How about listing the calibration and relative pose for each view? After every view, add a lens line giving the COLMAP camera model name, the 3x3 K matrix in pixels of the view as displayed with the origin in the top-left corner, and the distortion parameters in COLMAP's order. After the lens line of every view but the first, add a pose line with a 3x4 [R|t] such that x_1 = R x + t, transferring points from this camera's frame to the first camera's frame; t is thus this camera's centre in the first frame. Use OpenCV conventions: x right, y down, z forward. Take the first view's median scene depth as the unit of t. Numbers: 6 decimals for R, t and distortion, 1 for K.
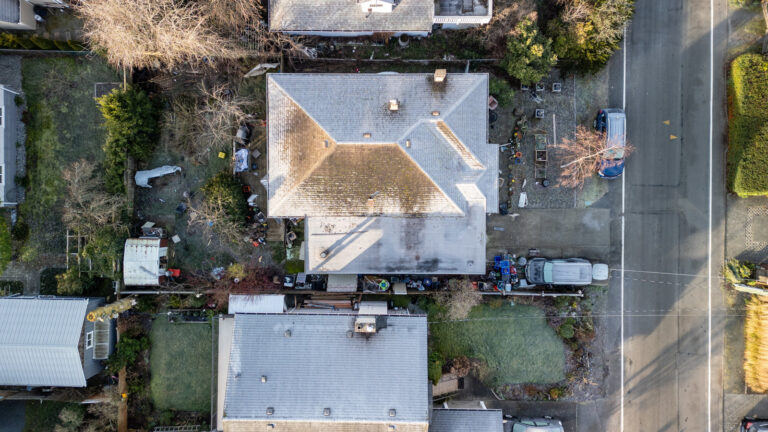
lens RADIAL K [[513.5, 0, 382.4], [0, 513.5, 212.1], [0, 0, 1]] dist [0.082268, -0.070326]
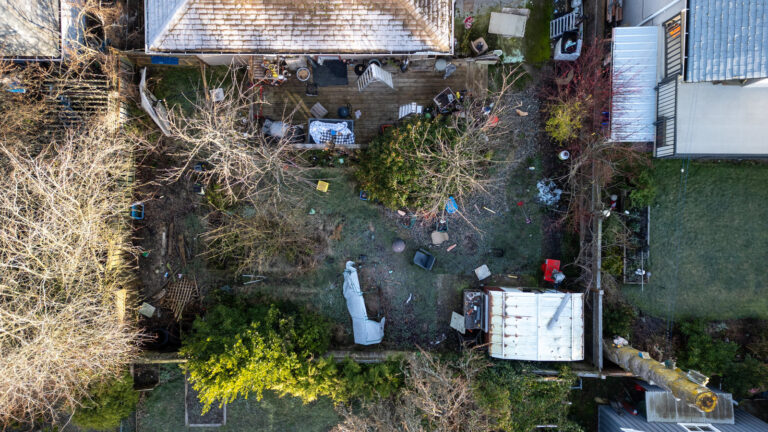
lens RADIAL K [[513.5, 0, 382.4], [0, 513.5, 212.1], [0, 0, 1]] dist [0.082268, -0.070326]
pose [[-0.002916, -0.999919, -0.012381, -0.344385], [0.999995, -0.002902, -0.001153, -0.051101], [0.001117, -0.012384, 0.999923, 0.502870]]
